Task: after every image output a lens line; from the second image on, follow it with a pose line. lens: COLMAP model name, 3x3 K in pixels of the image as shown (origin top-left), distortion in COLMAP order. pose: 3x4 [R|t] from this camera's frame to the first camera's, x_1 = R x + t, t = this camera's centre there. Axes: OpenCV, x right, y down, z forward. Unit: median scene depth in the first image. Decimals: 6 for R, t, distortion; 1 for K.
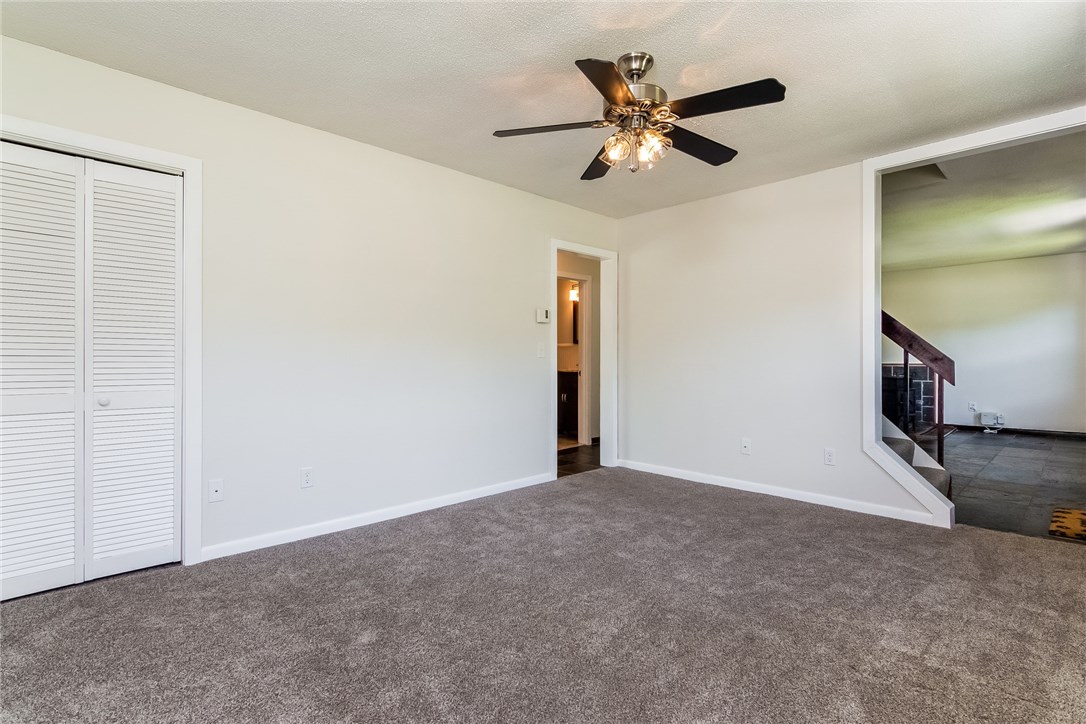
lens RADIAL K [[532.9, 0, 543.7], [0, 532.9, 358.4], [0, 0, 1]] dist [-0.002331, -0.001198]
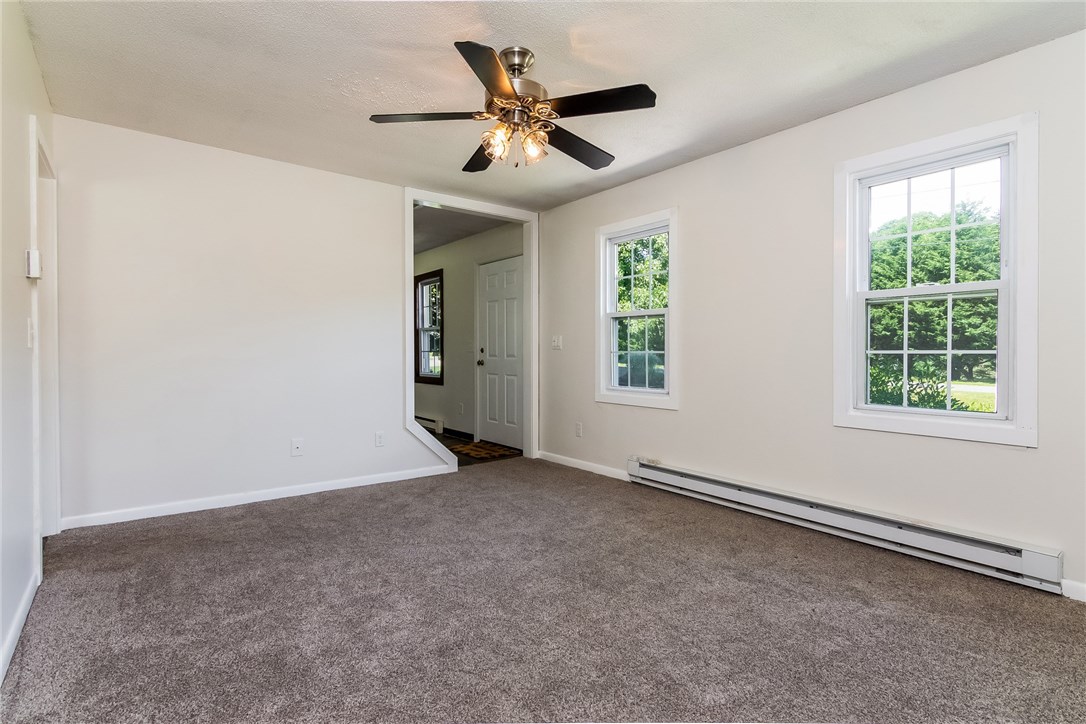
lens RADIAL K [[505.6, 0, 543.0], [0, 505.6, 362.0], [0, 0, 1]] dist [-0.000544, -0.000284]
pose [[0.110903, -0.011721, 0.993762, -0.633790], [-0.004900, 0.999912, 0.012341, 0.009117], [-0.993819, -0.006238, 0.110835, 0.707074]]
